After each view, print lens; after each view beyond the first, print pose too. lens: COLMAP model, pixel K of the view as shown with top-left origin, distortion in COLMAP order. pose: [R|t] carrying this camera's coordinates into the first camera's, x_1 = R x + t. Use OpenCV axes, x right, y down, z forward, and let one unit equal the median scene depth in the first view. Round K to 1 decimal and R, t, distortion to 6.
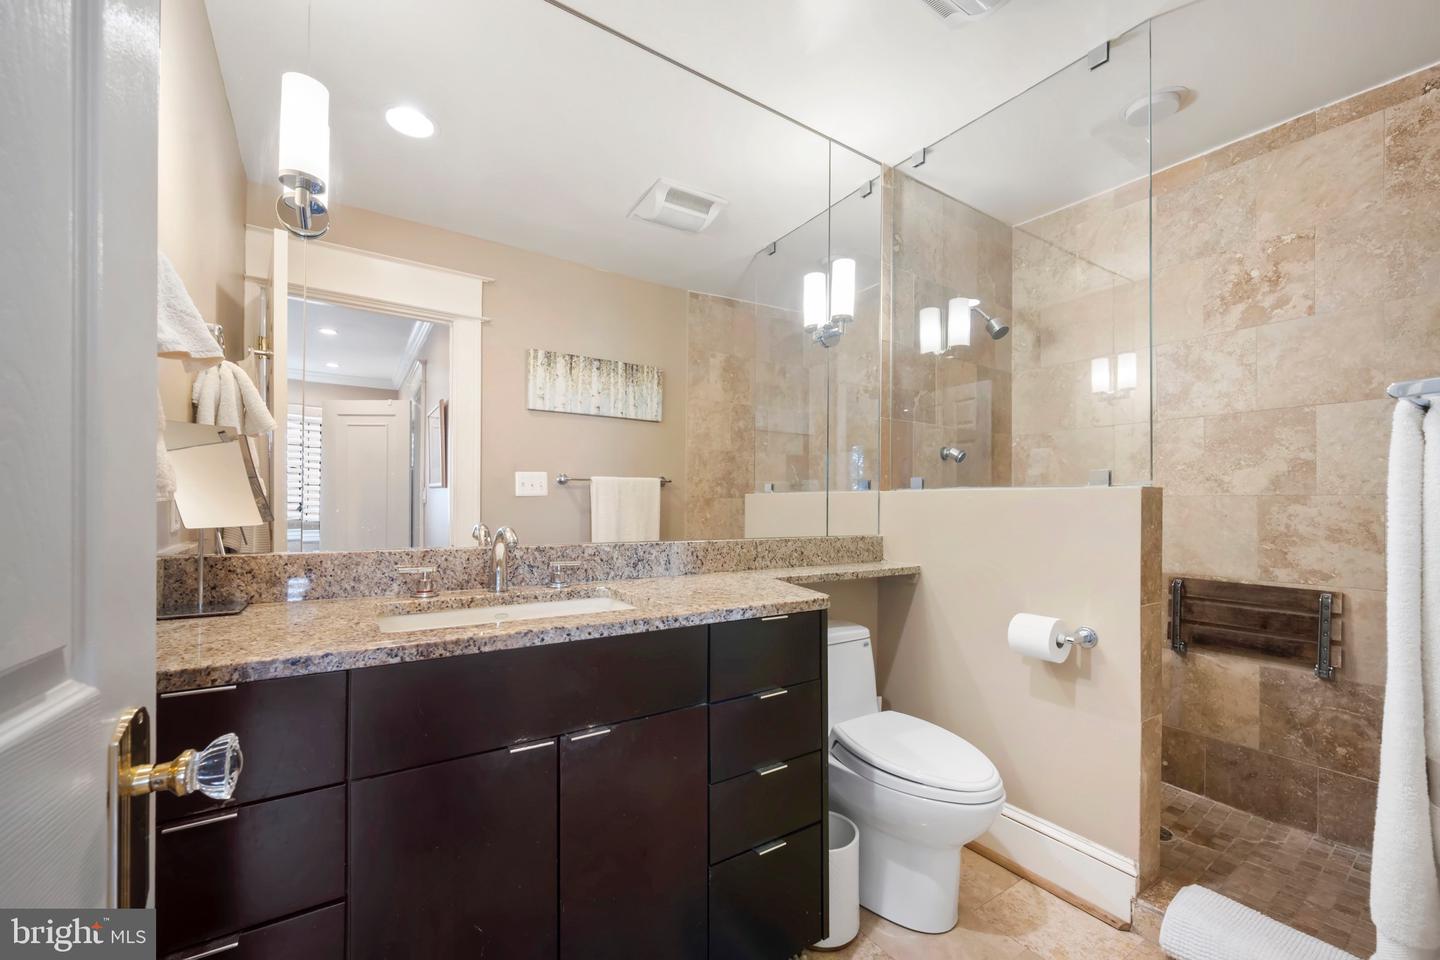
lens RADIAL K [[583.5, 0, 736.5], [0, 583.5, 494.4], [0, 0, 1]] dist [-0.000379, 0.000002]
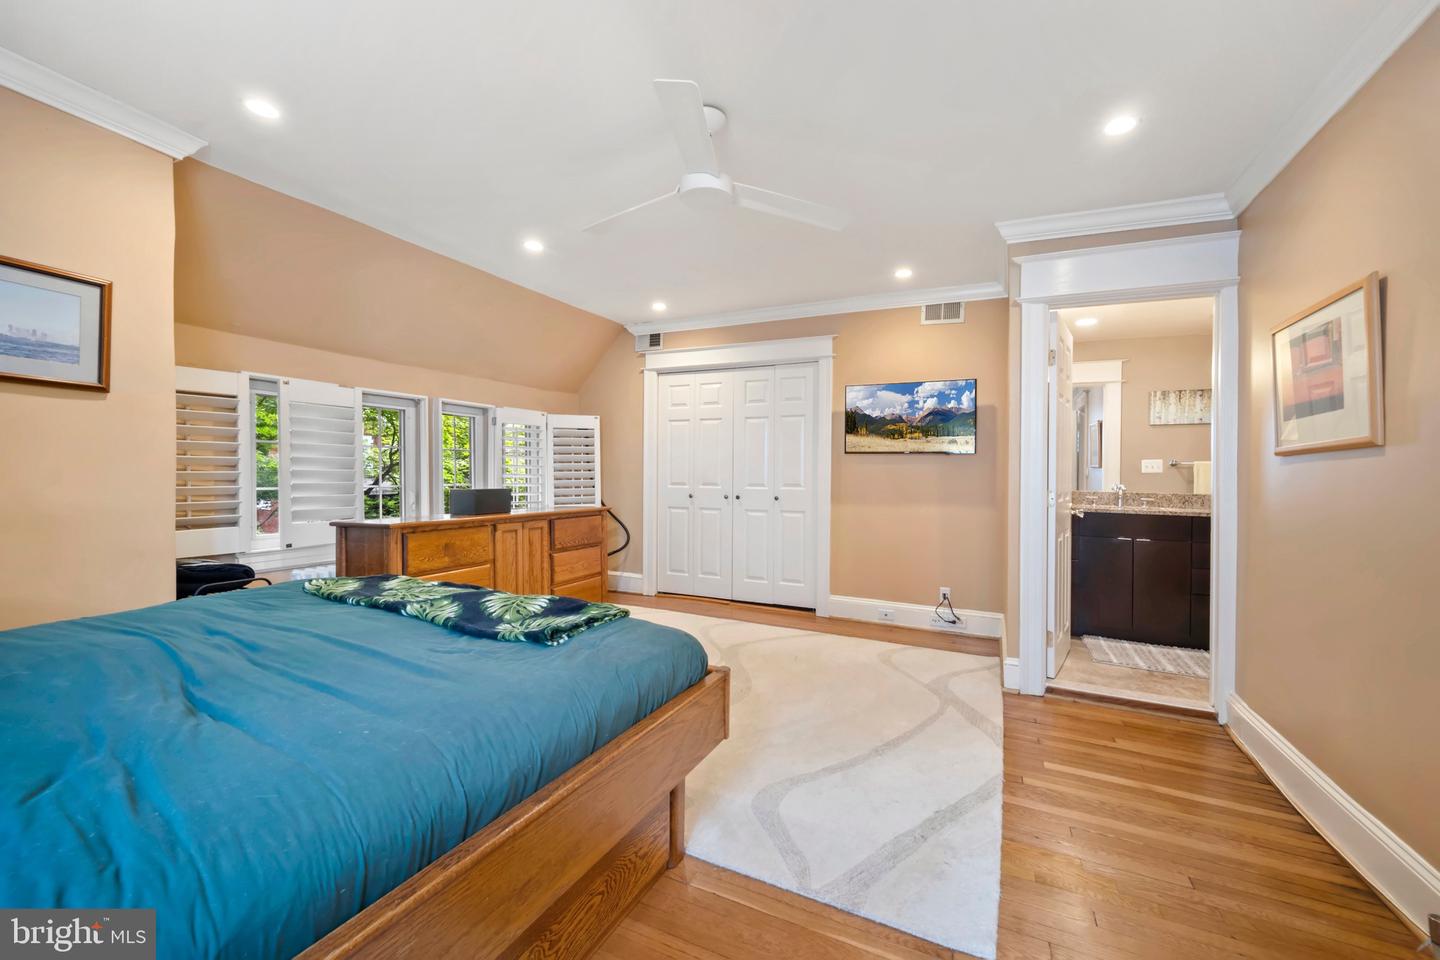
lens RADIAL K [[575.2, 0, 723.0], [0, 575.2, 462.9], [0, 0, 1]] dist [0.000001, -0.000067]
pose [[0.508795, 0.001941, -0.860886, 0.494434], [0.001868, 0.999993, 0.003359, -0.035451], [0.860886, -0.003317, 0.508787, -1.027921]]
